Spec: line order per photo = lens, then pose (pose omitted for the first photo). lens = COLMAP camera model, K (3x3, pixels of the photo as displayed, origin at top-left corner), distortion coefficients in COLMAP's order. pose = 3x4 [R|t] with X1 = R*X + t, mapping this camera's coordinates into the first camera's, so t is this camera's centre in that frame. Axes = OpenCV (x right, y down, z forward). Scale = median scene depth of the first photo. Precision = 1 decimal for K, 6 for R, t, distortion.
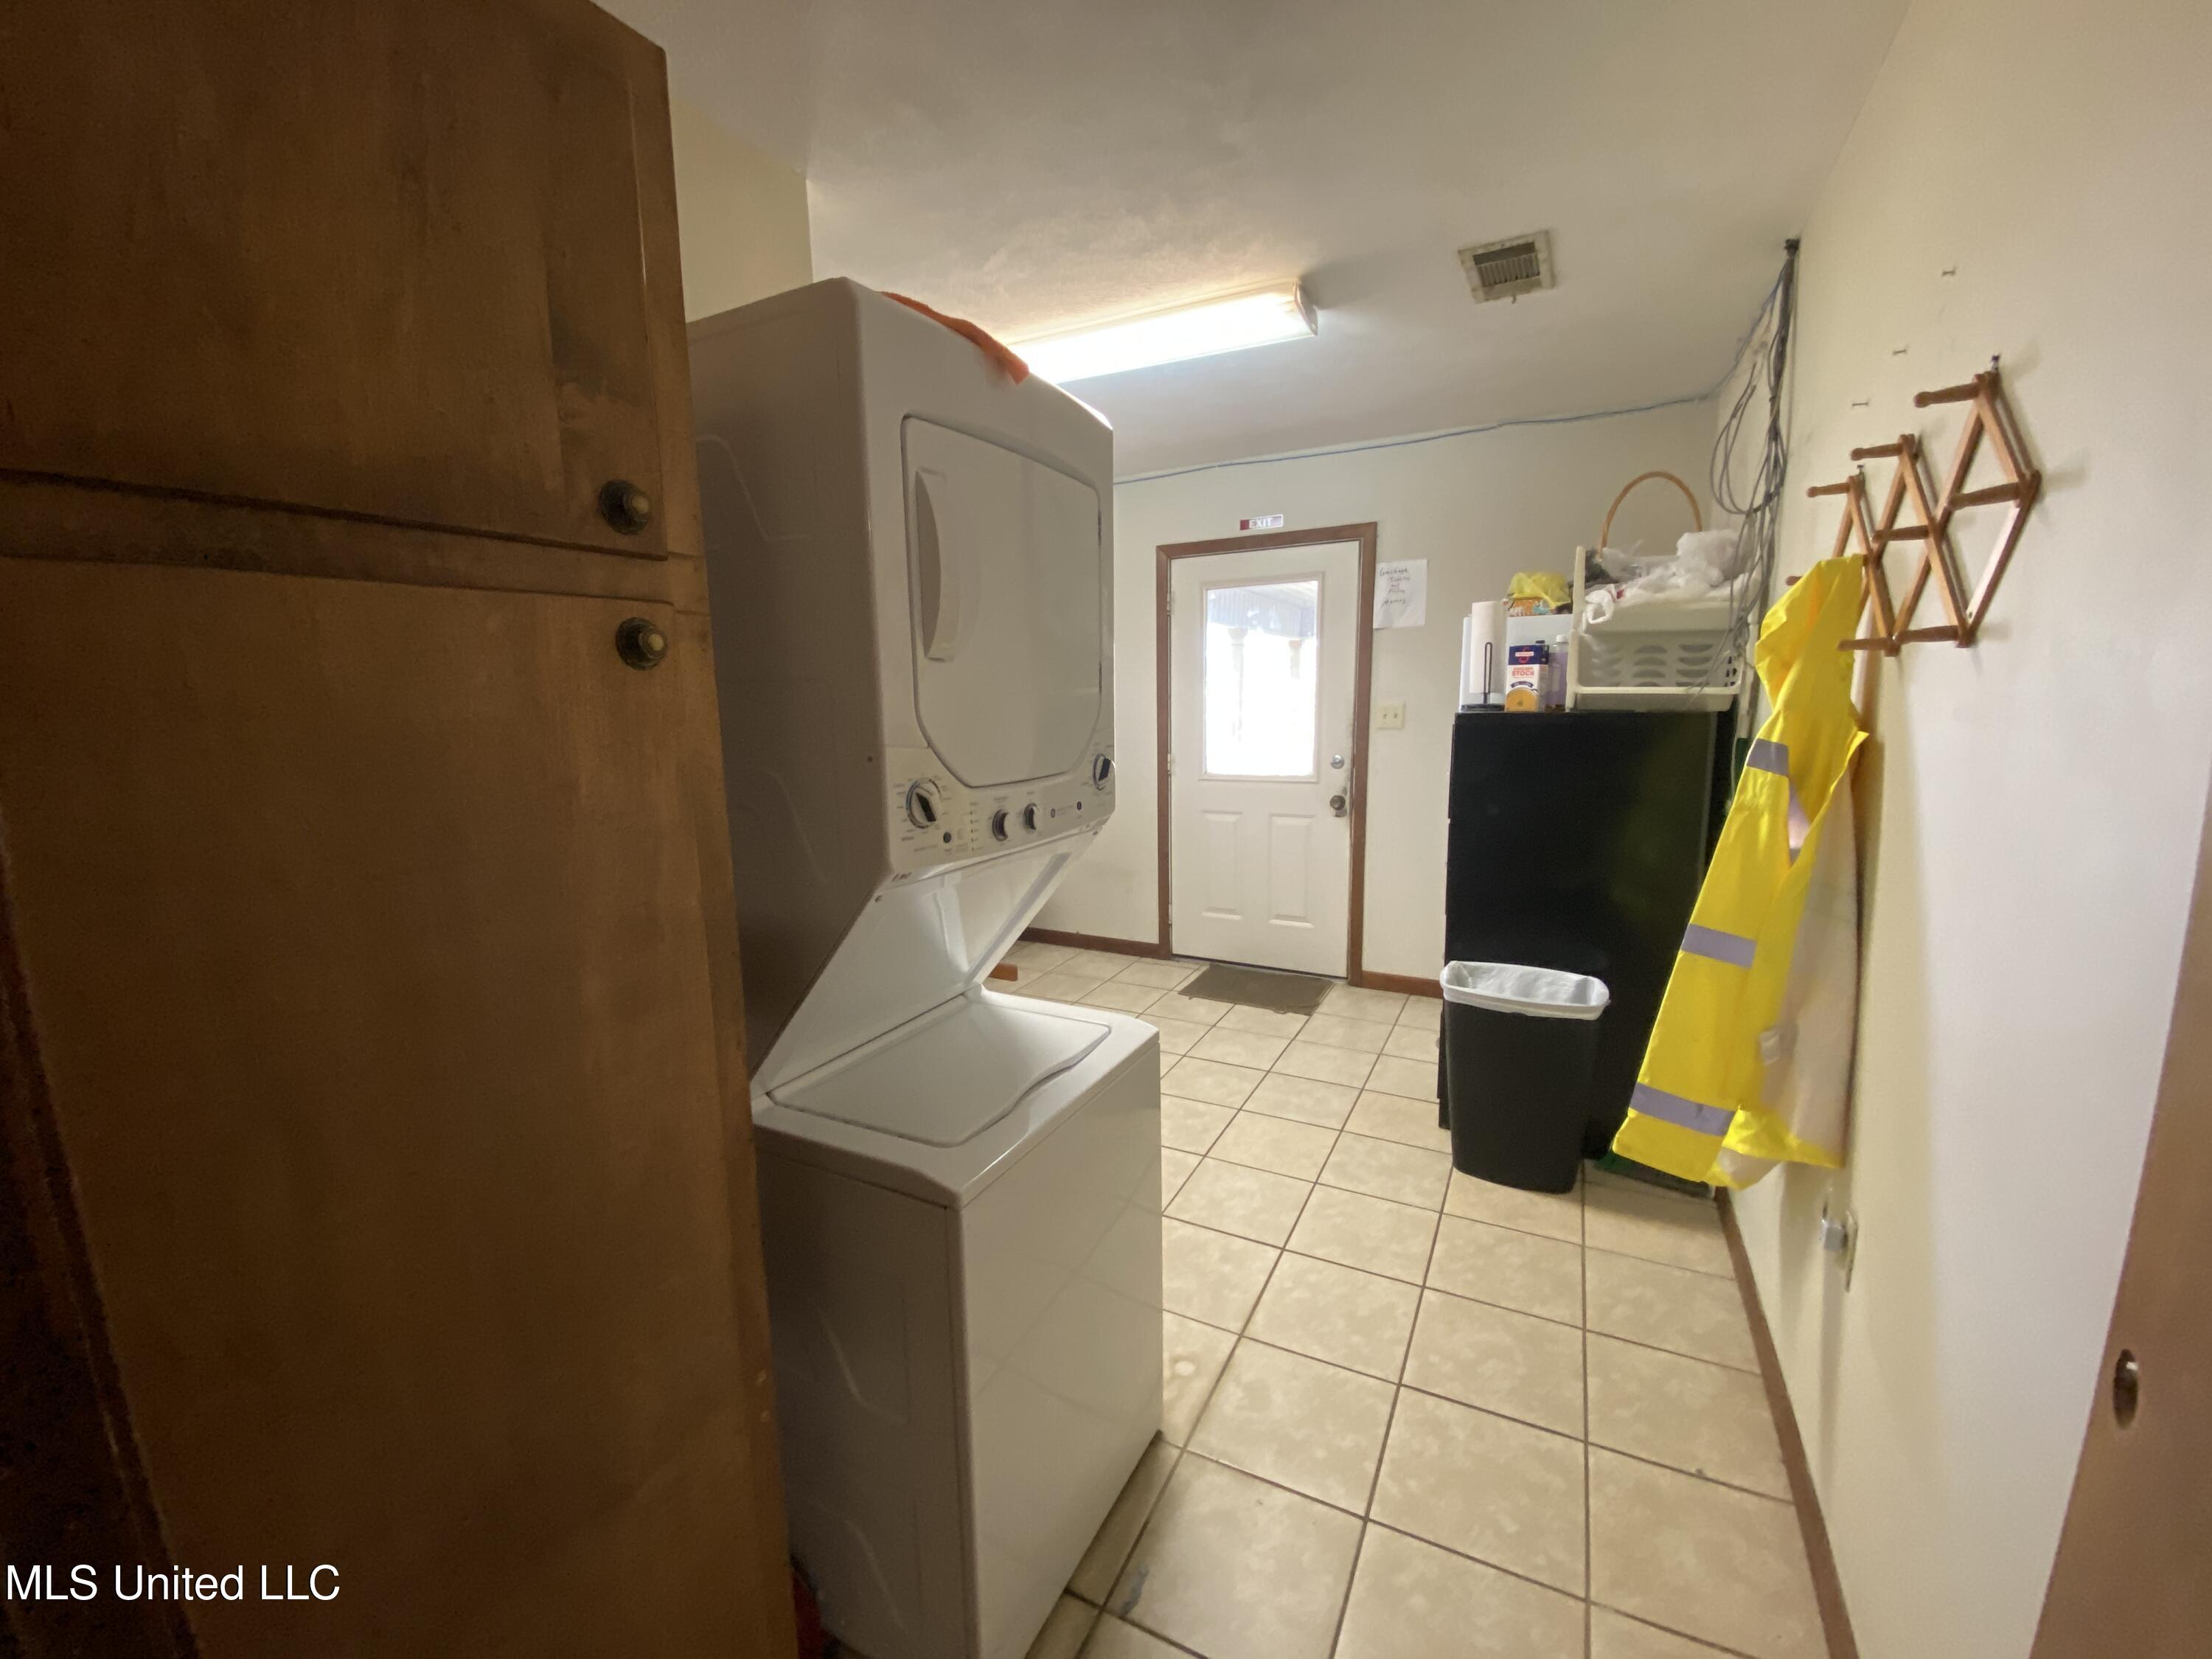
lens RADIAL K [[895.6, 0, 1099.5], [0, 895.6, 840.2], [0, 0, 1]] dist [0.011601, -0.016565]
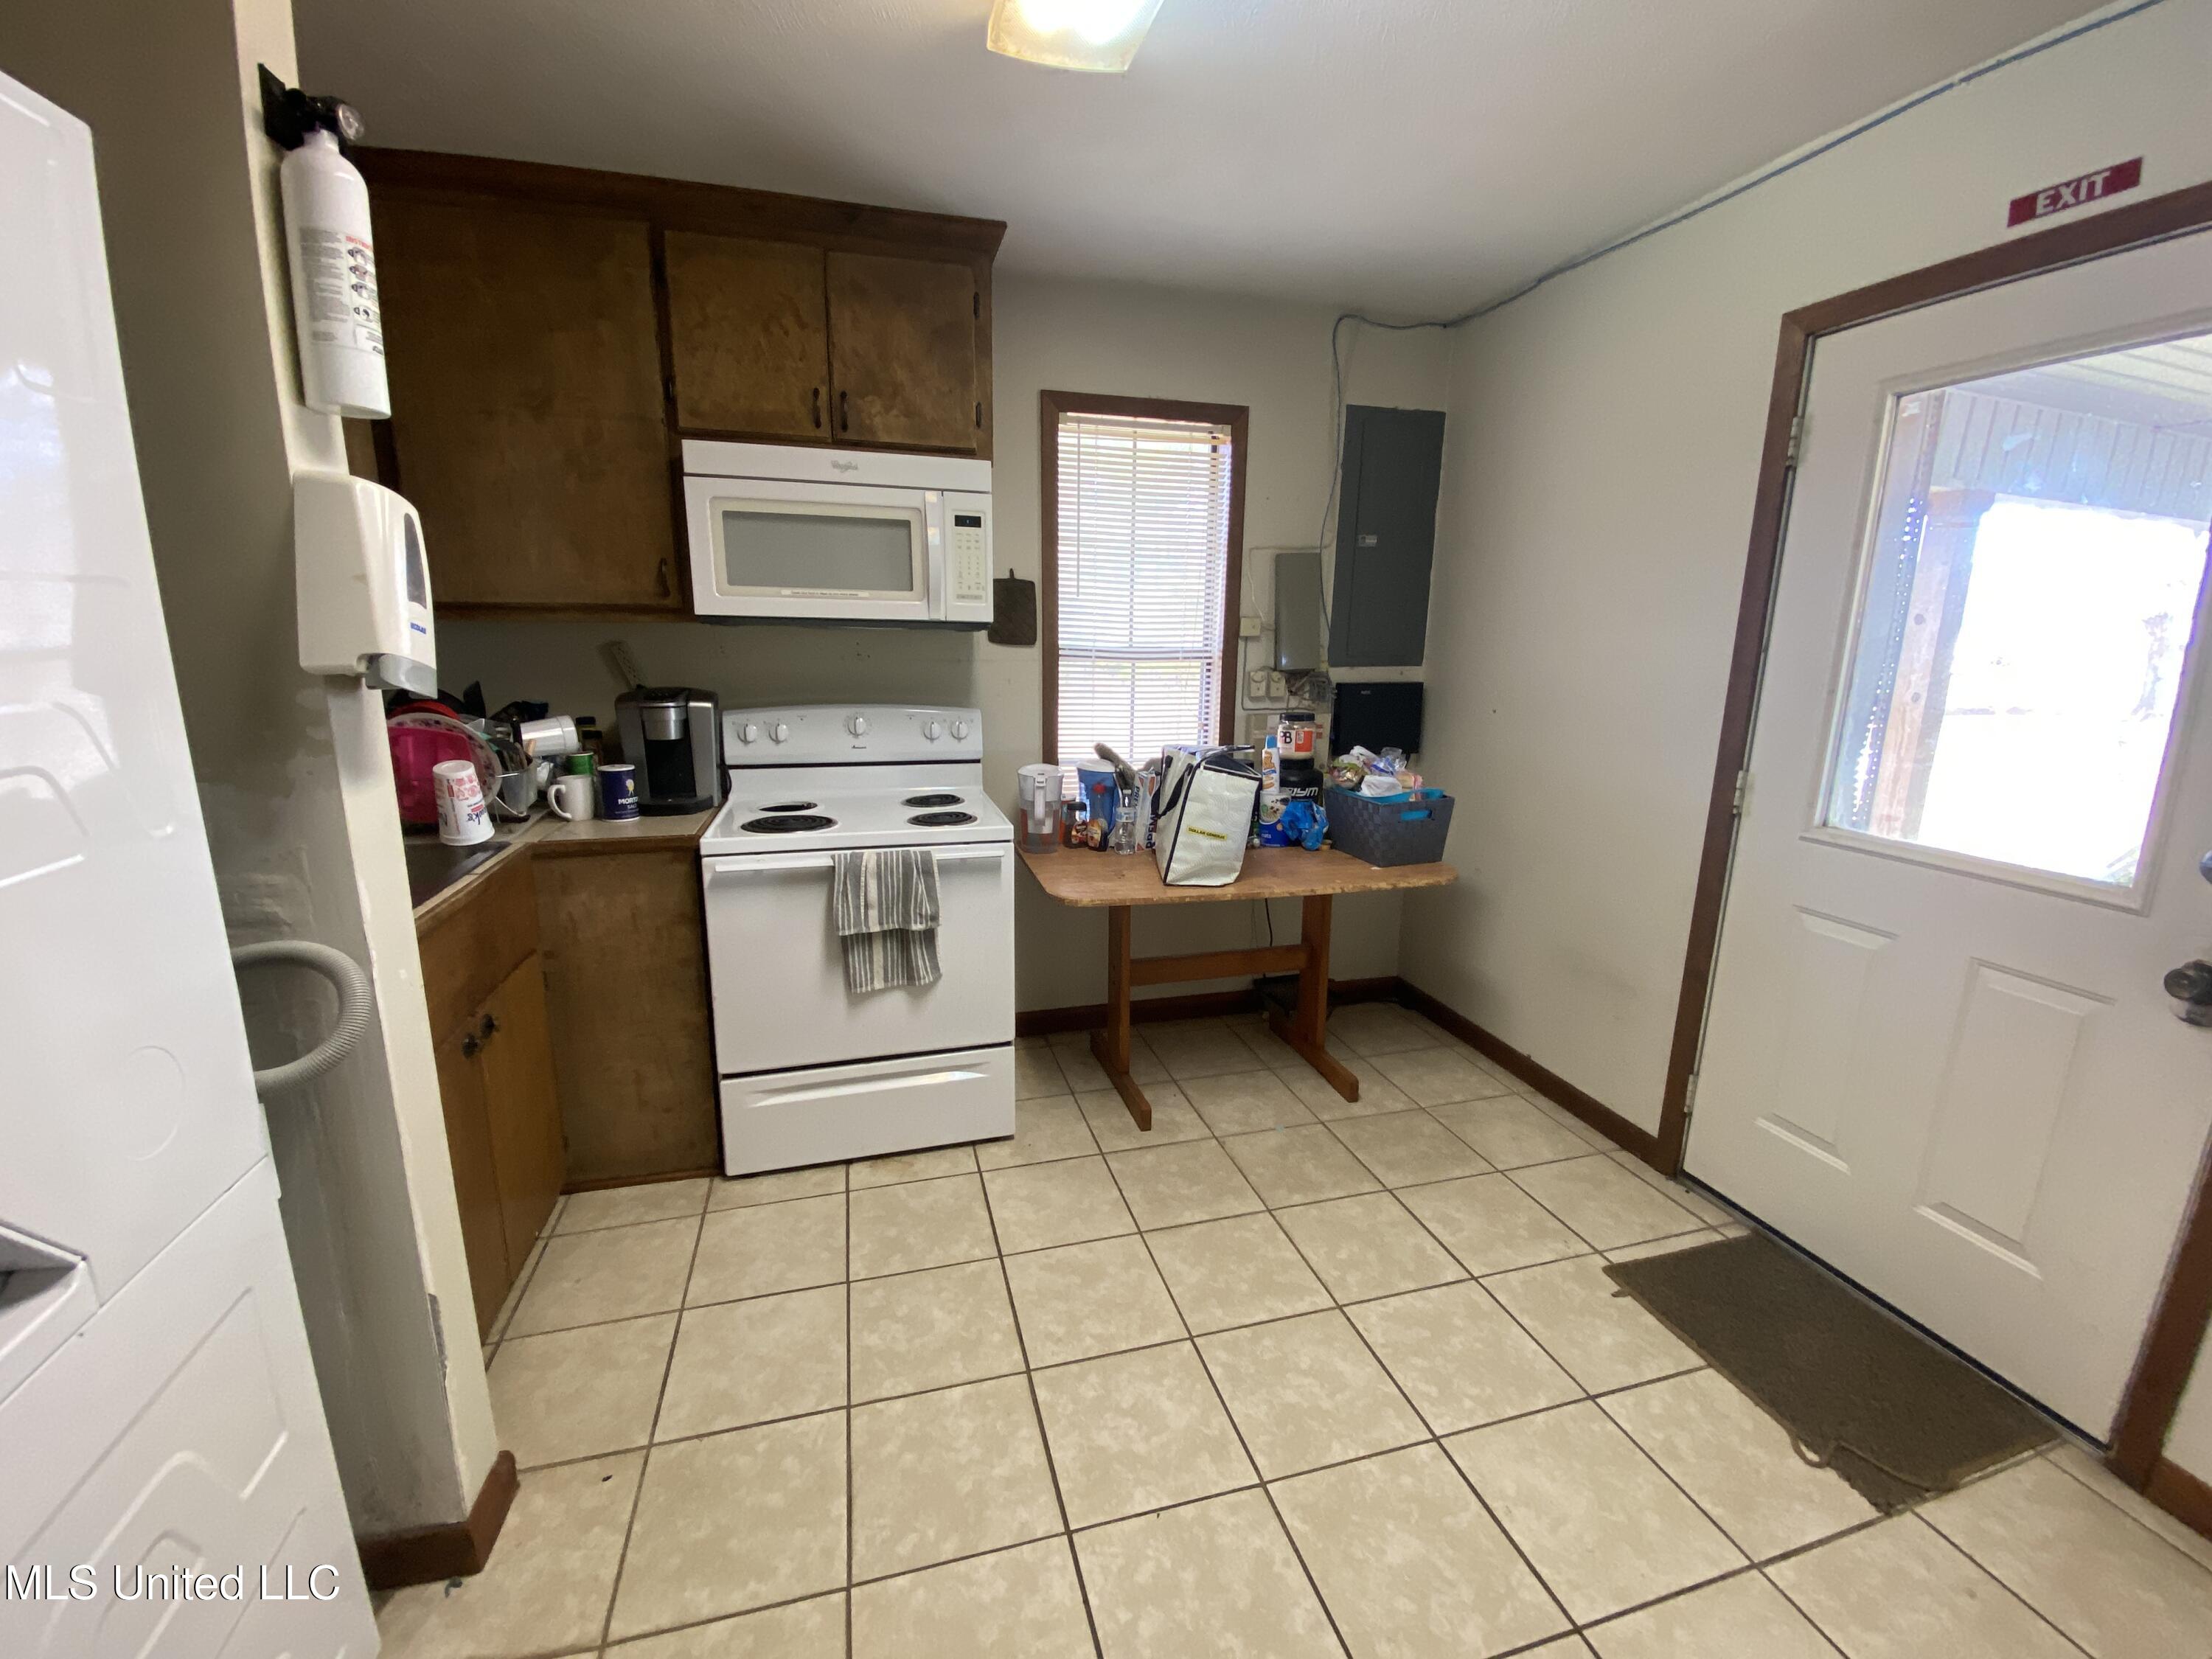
lens RADIAL K [[895.6, 0, 1087.7], [0, 895.6, 831.5], [0, 0, 1]] dist [0.011601, -0.016565]
pose [[0.671242, 0.178738, -0.719366, 0.215937], [-0.149227, 0.983207, 0.105050, -0.071625], [0.726062, 0.036835, 0.686642, 0.481013]]
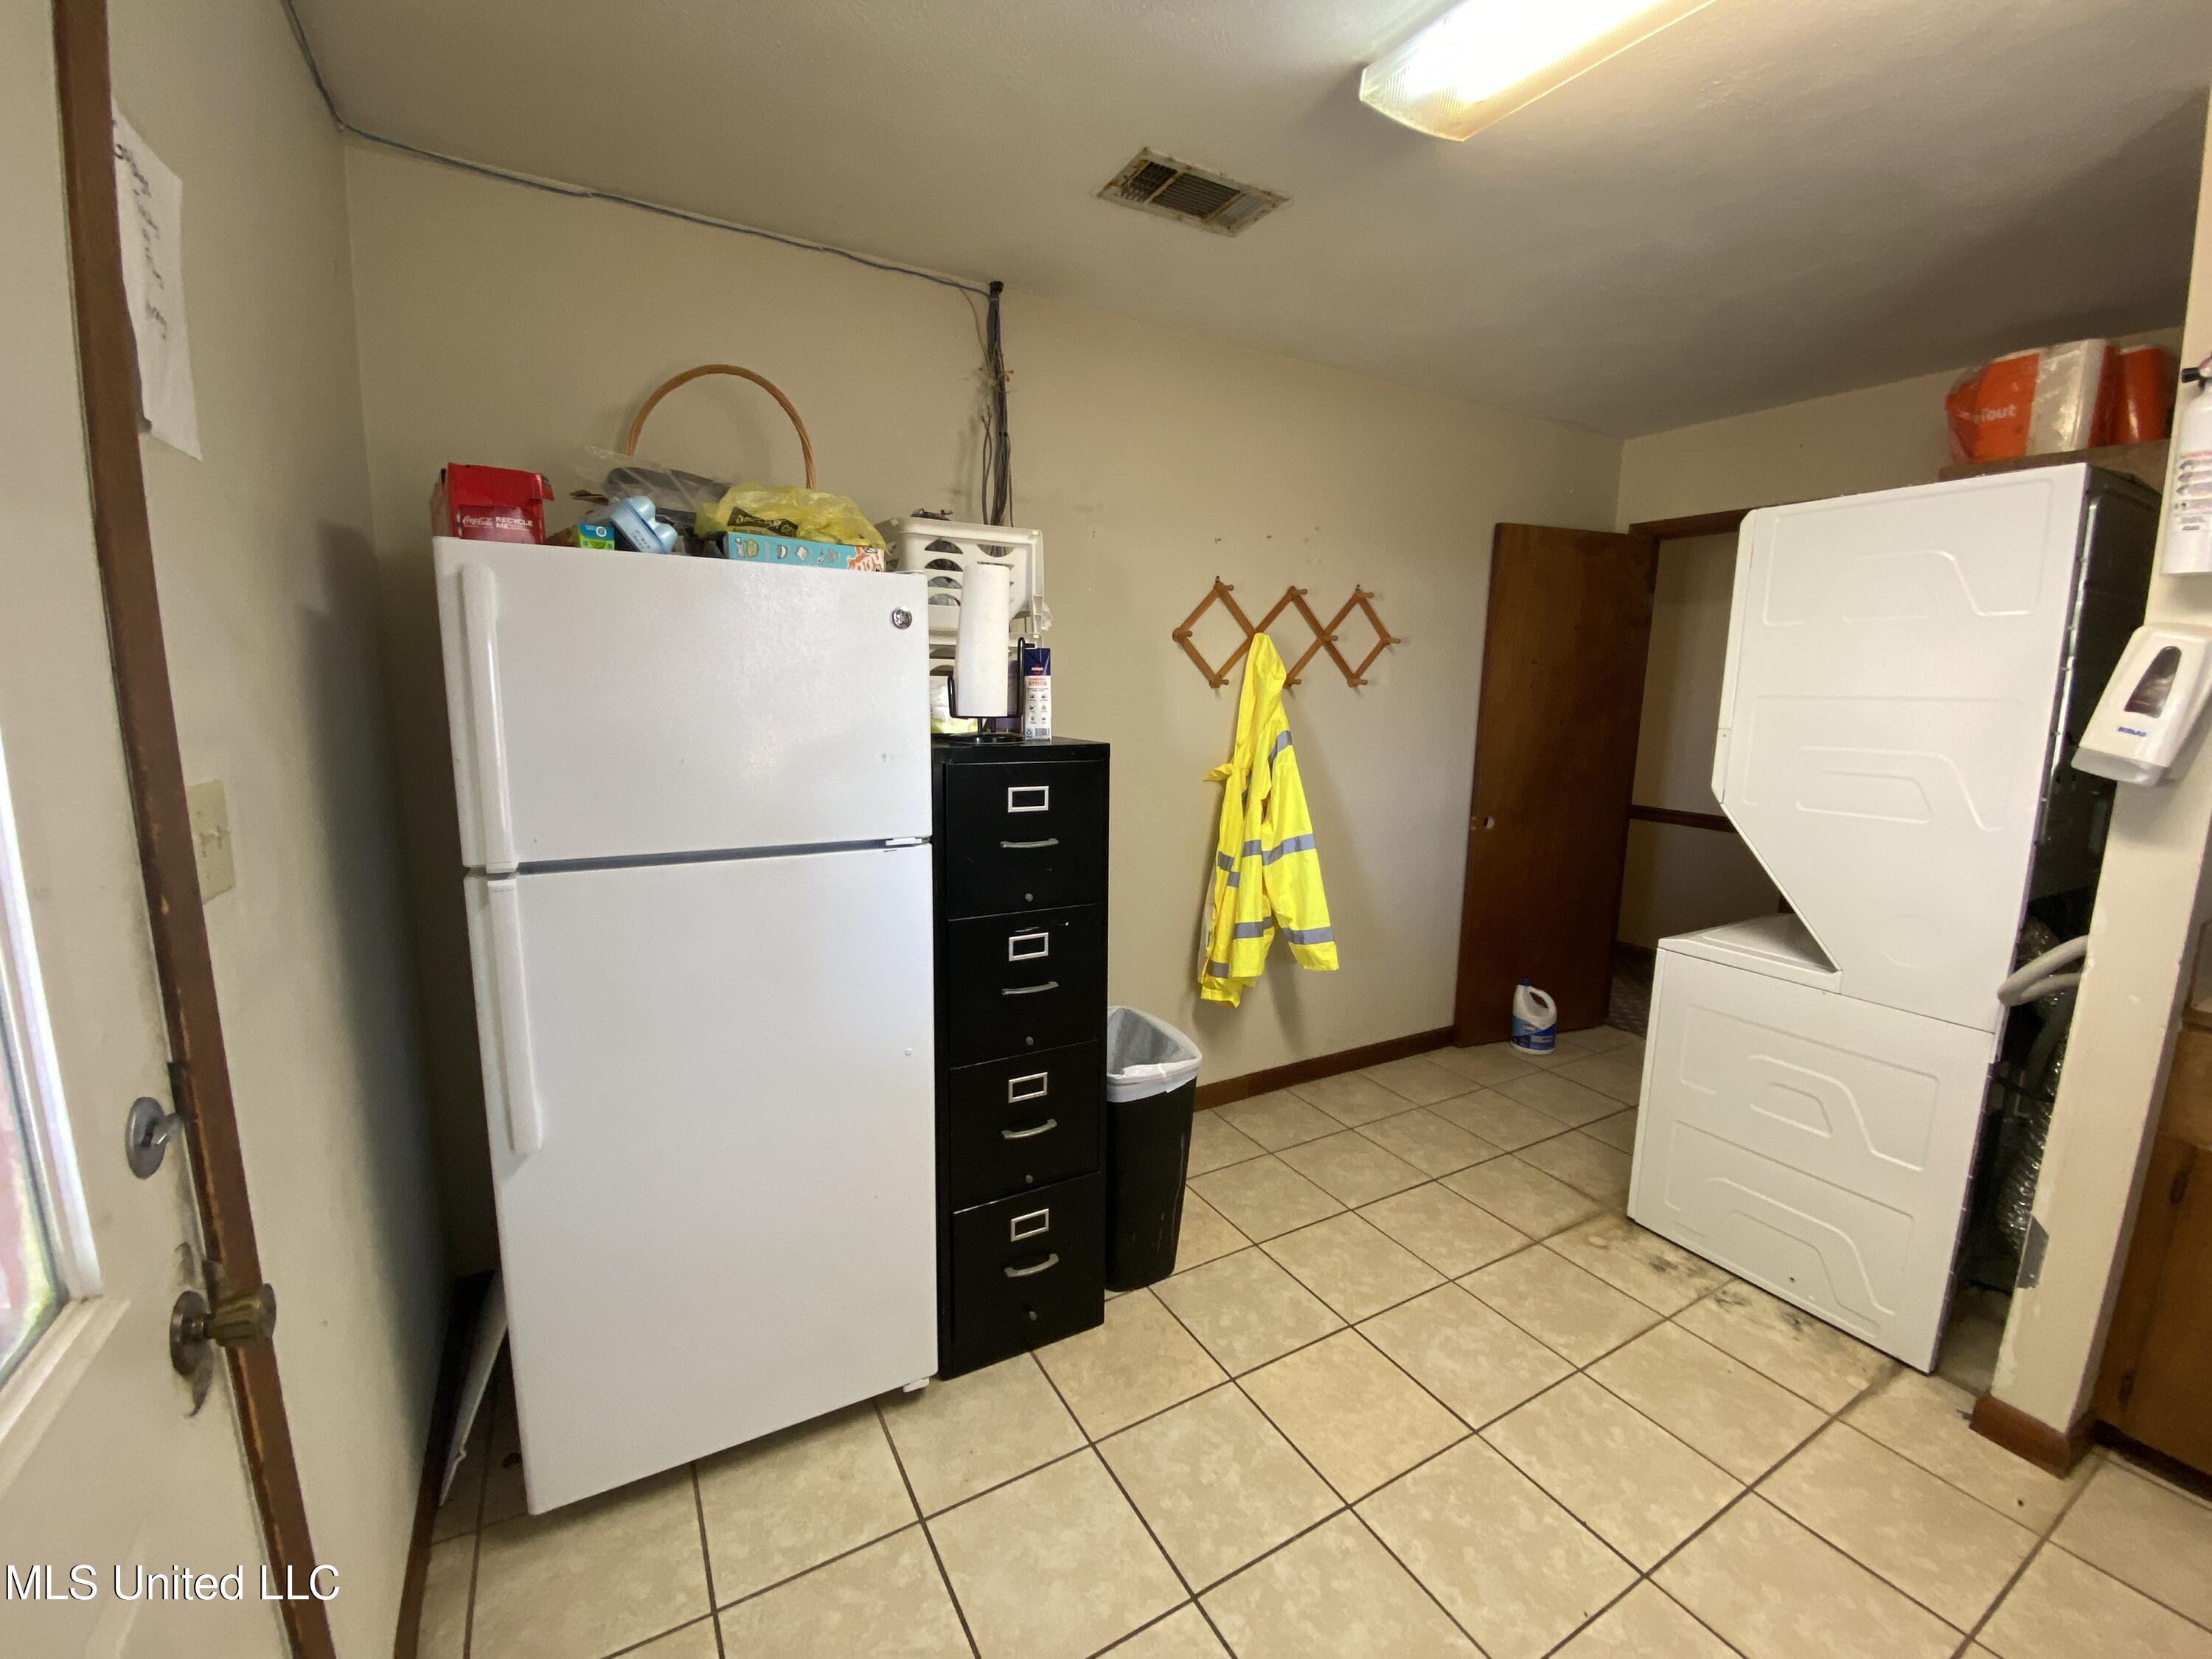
lens RADIAL K [[895.6, 0, 1106.2], [0, 895.6, 825.4], [0, 0, 1]] dist [0.011601, -0.016565]
pose [[-0.836740, -0.075804, 0.542328, 0.016615], [0.096782, 0.954310, 0.282710, -0.183833], [-0.538980, 0.289043, -0.791173, 1.051810]]
